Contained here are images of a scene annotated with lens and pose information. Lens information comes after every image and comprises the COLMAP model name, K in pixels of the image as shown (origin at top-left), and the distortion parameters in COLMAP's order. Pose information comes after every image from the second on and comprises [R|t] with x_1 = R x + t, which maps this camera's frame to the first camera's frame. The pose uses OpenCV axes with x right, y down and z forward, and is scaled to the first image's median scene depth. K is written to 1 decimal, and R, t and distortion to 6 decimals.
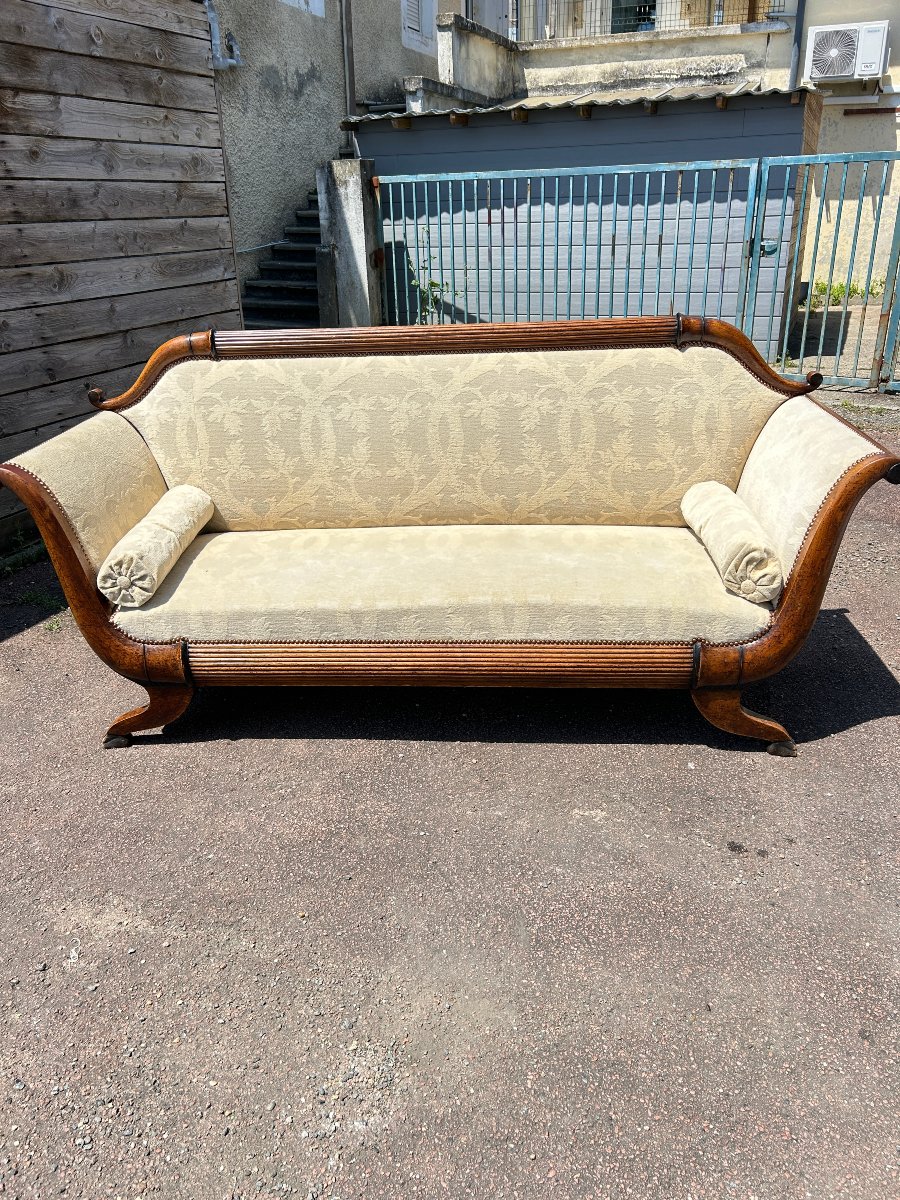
lens RADIAL K [[941.4, 0, 443.6], [0, 941.4, 599.2], [0, 0, 1]] dist [0.051939, -0.063117]
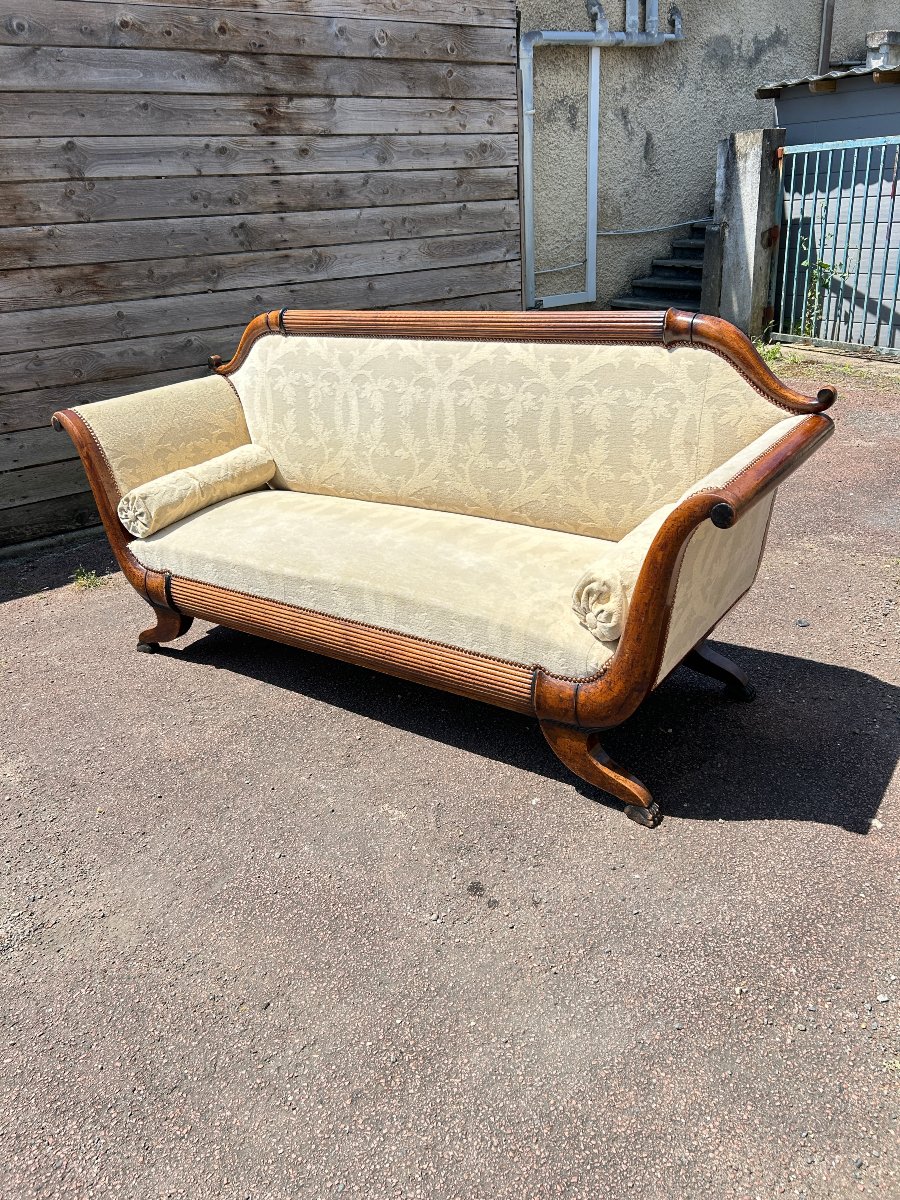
lens RADIAL K [[941.4, 0, 443.6], [0, 941.4, 599.2], [0, 0, 1]] dist [0.051939, -0.063117]
pose [[0.847345, 0.187276, -0.496924, 0.372474], [-0.176097, 0.981897, 0.069771, -0.040740], [0.500995, 0.028387, 0.864985, 0.094902]]
